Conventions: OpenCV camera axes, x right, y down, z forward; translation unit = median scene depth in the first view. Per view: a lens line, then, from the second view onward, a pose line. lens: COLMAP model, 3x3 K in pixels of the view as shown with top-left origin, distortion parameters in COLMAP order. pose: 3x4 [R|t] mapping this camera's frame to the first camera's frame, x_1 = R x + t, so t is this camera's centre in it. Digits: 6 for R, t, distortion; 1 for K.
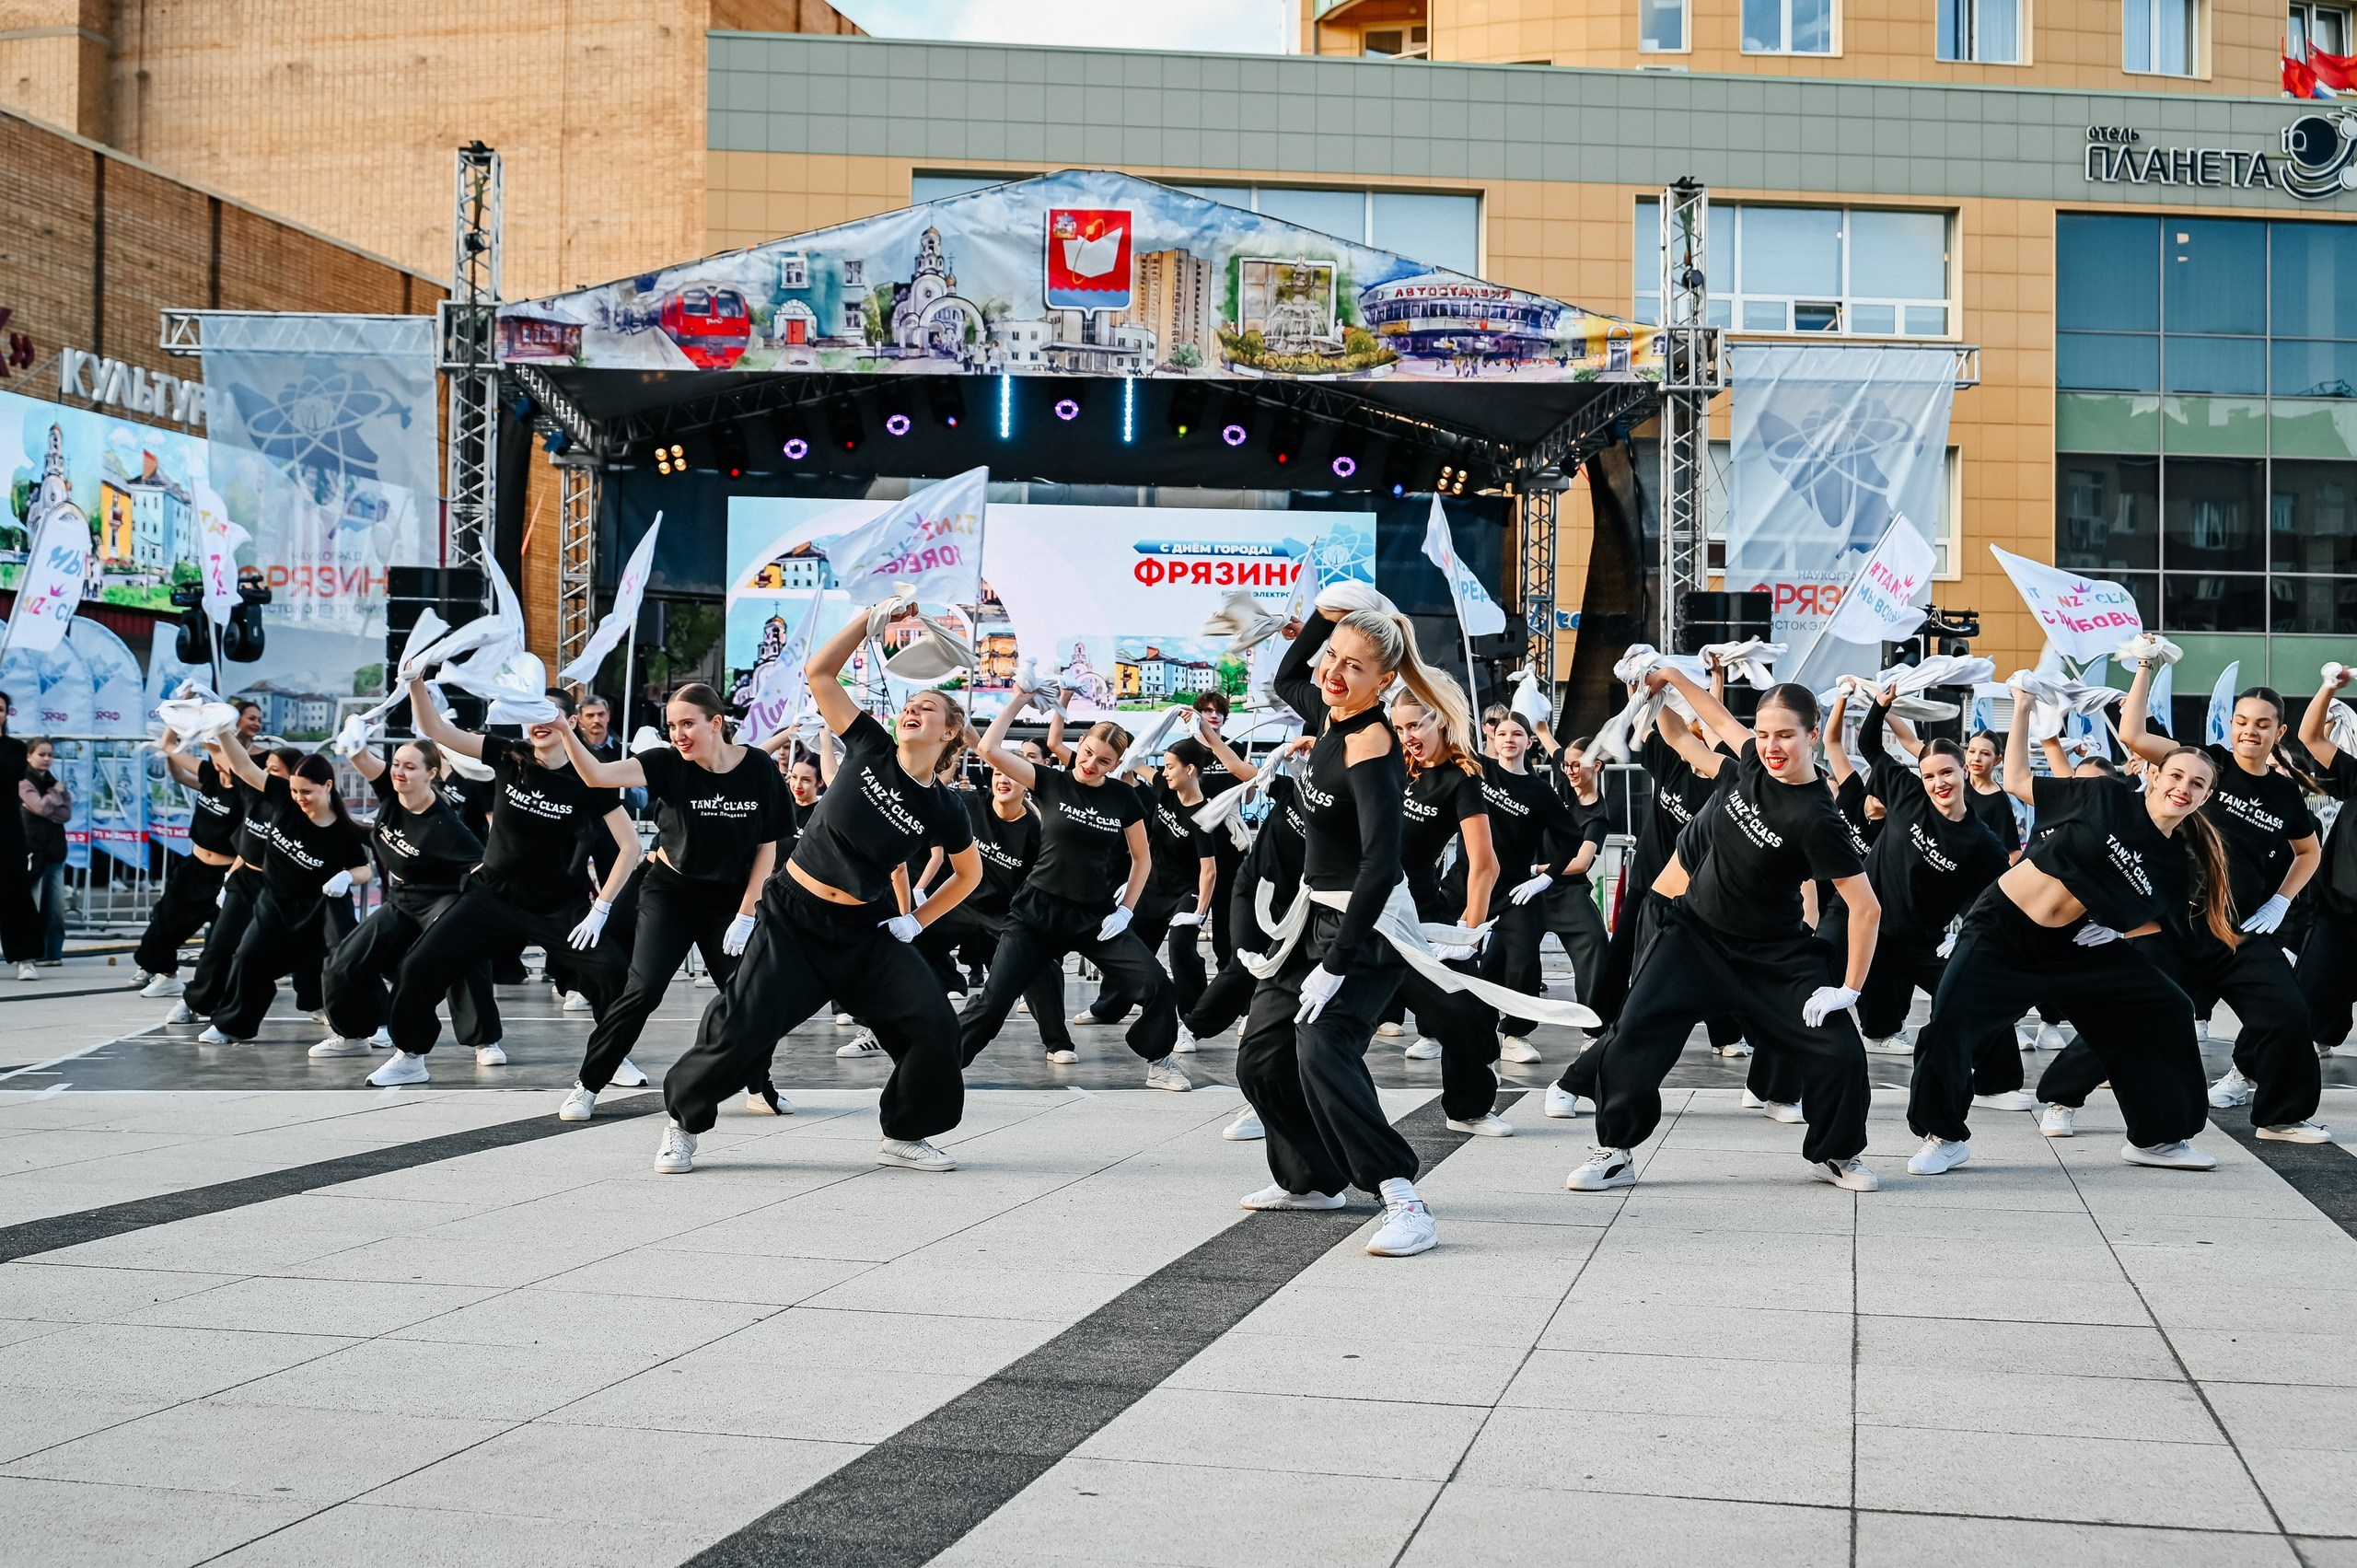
lens RADIAL K [[2929.8, 0, 1178.5], [0, 2929.8, 784.0], [0, 0, 1]] dist [0.014602, -0.038234]
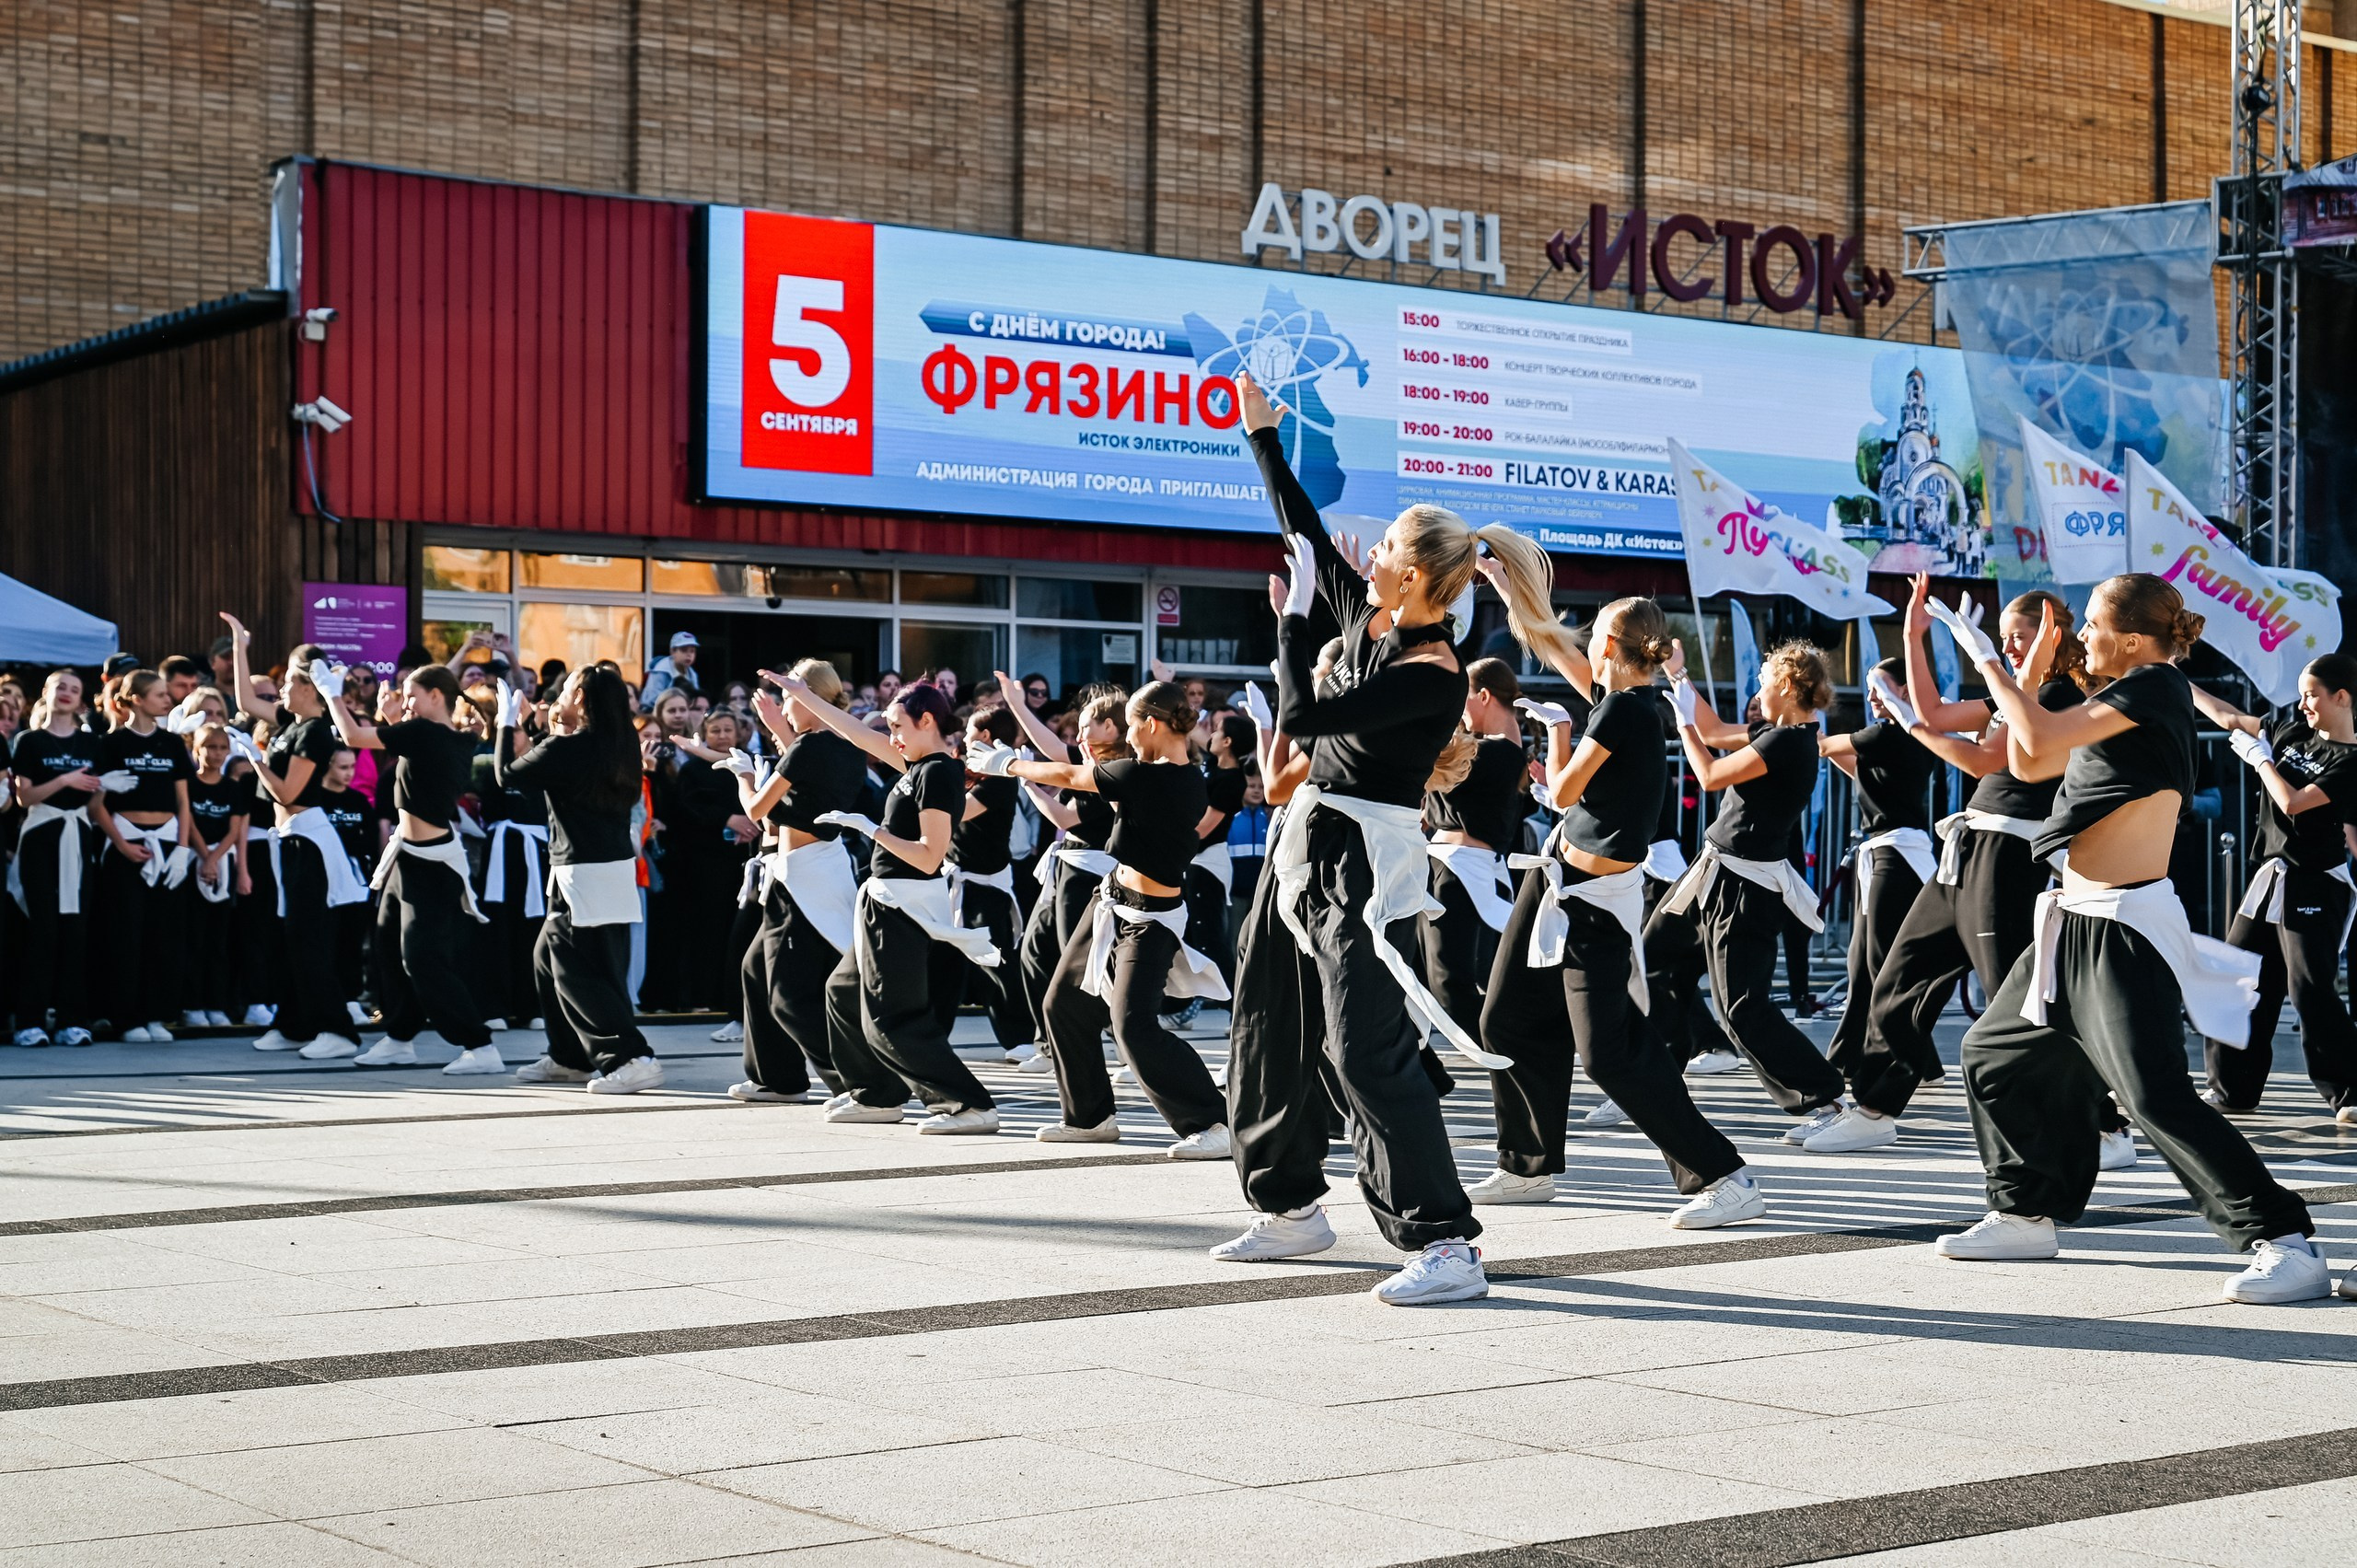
lens RADIAL K [[3920.9, 0, 1225.7], [0, 3920.9, 834.3], [0, 0, 1]] dist [-0.007847, 0.029012]
pose [[0.768991, -0.011874, -0.639149, 0.183351], [0.017154, 0.999851, 0.002064, 0.004215], [0.639029, -0.012551, 0.769080, 0.014856]]
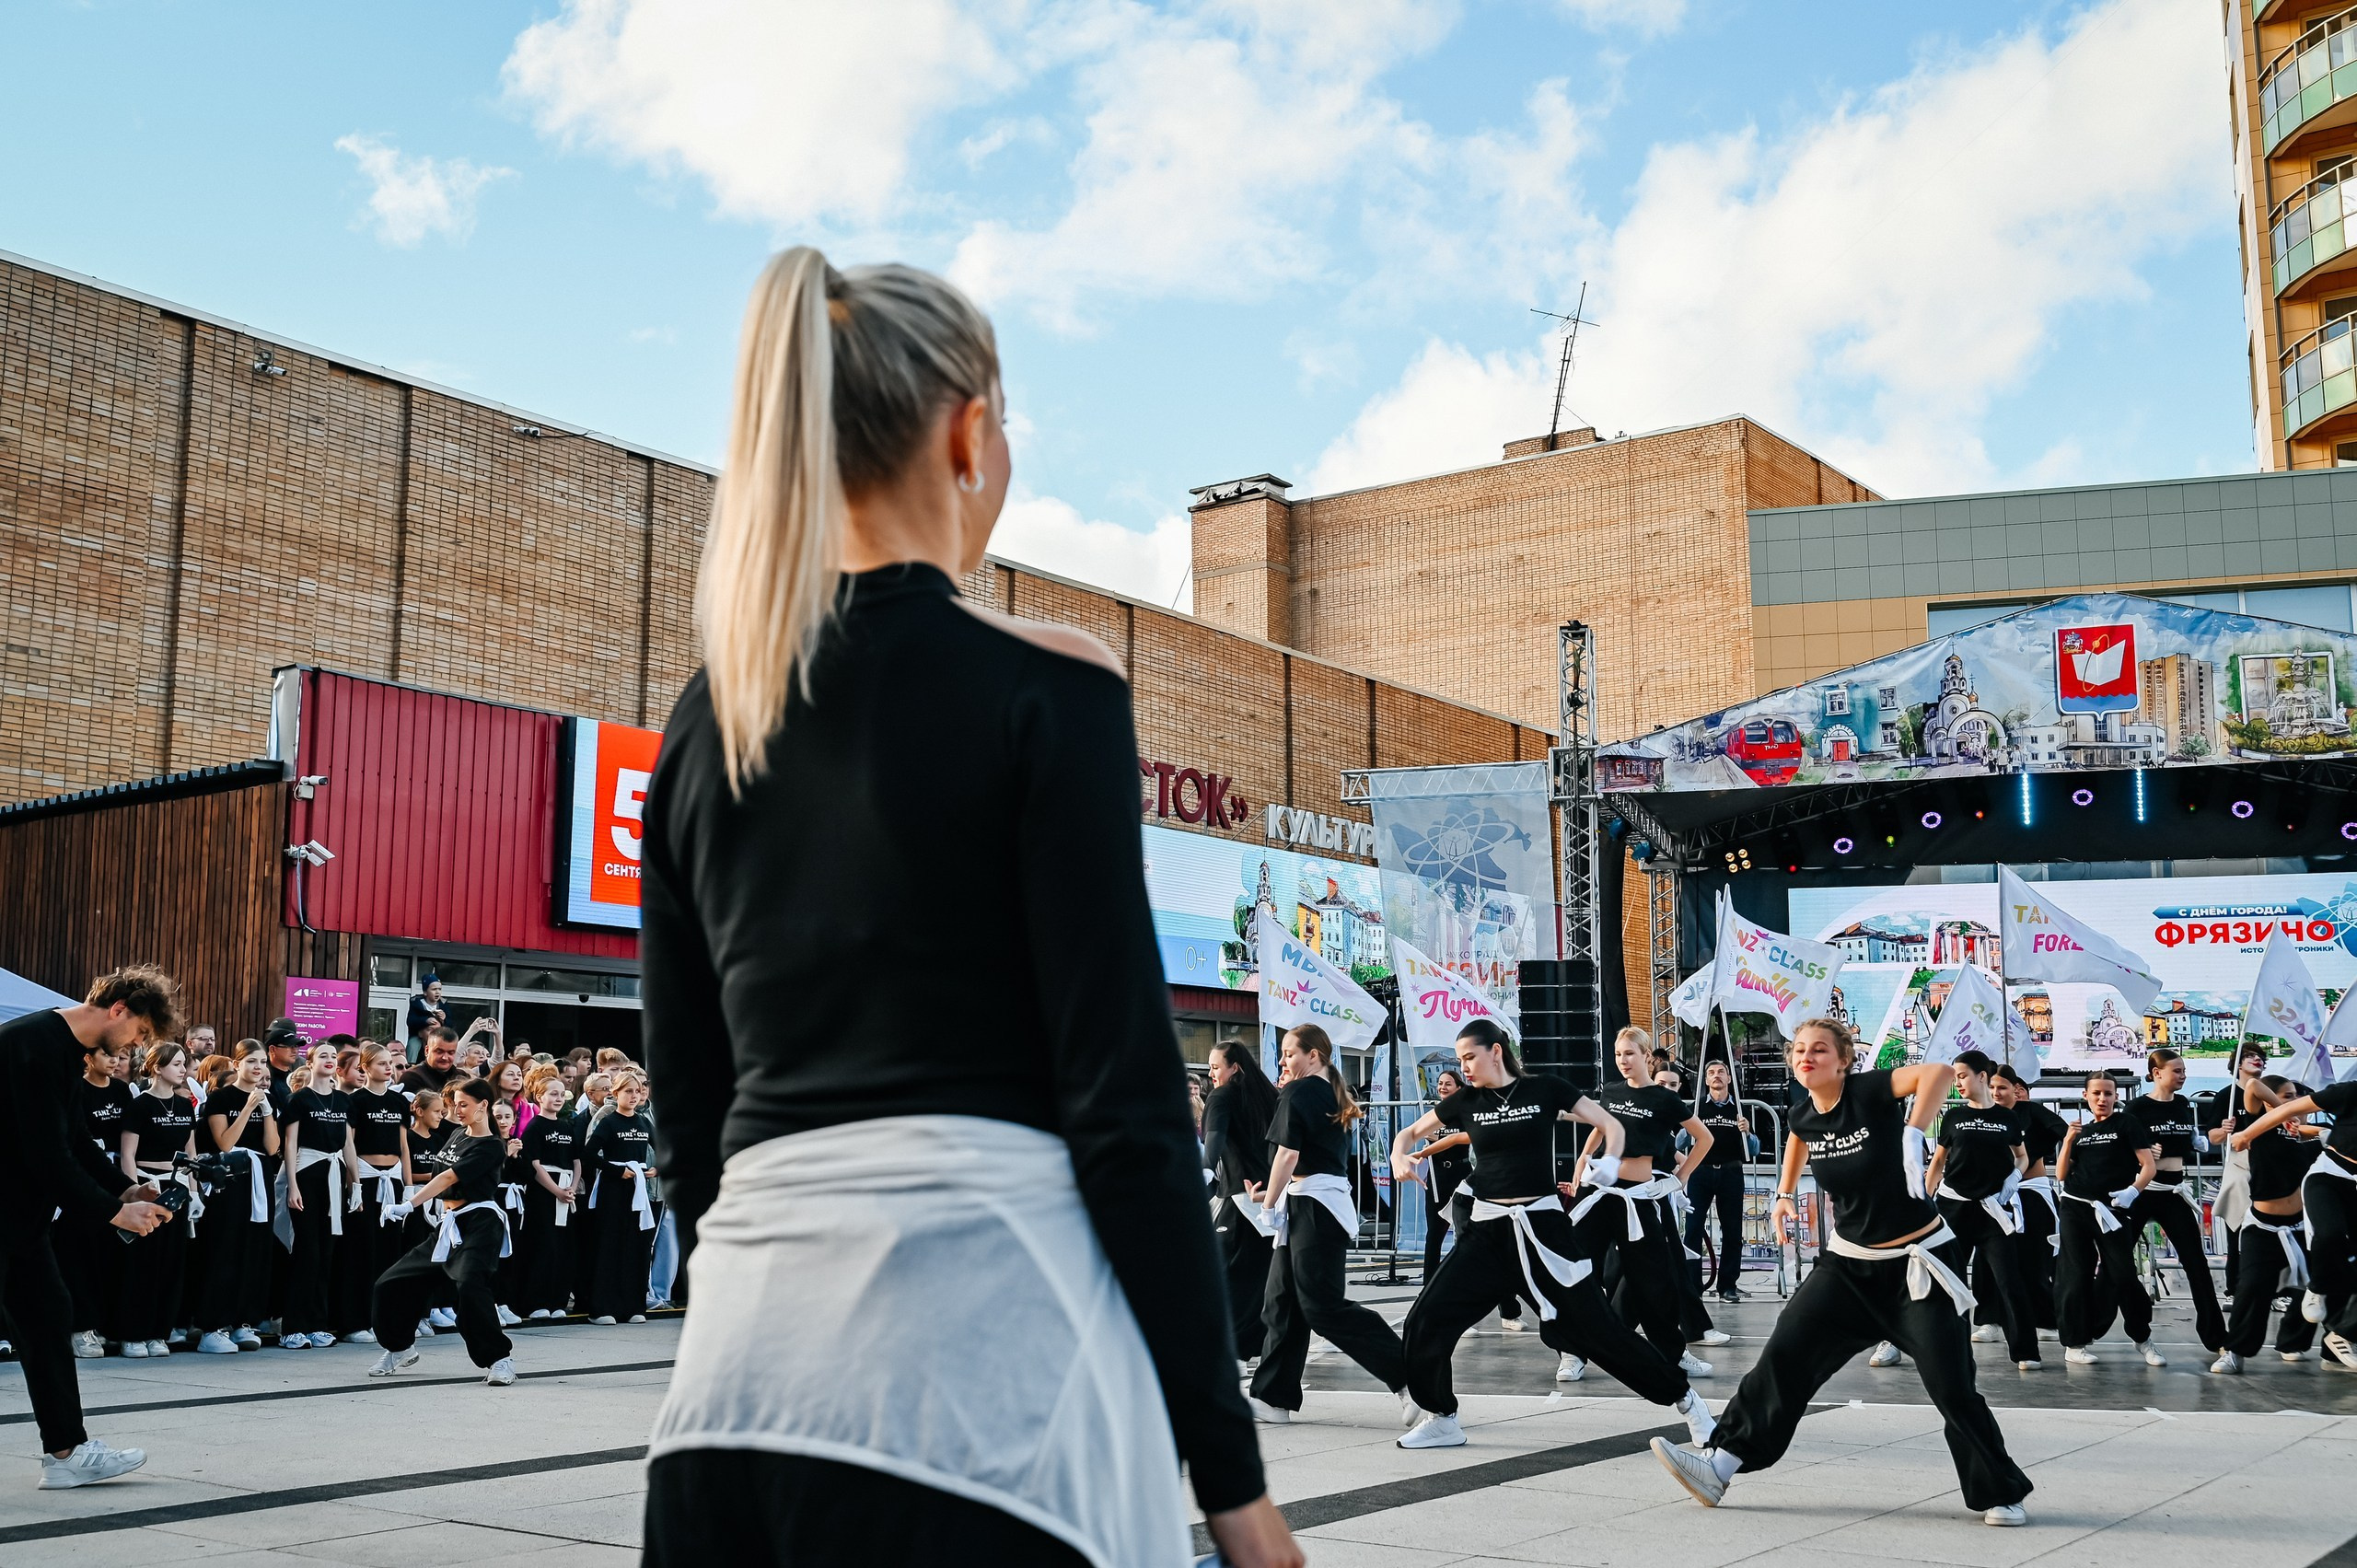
lens RADIAL K [[2413.1, 0, 1178.5], [0, 2413.1, 784.0], [0, 0, 1]] dist [-0.009924, 0.010702]
pose [[0.921673, -0.070935, -0.381427, -0.004121], [0.016486, 0.989416, -0.144169, -0.002296], [0.387617, 0.126589, 0.913087, -0.004779]]
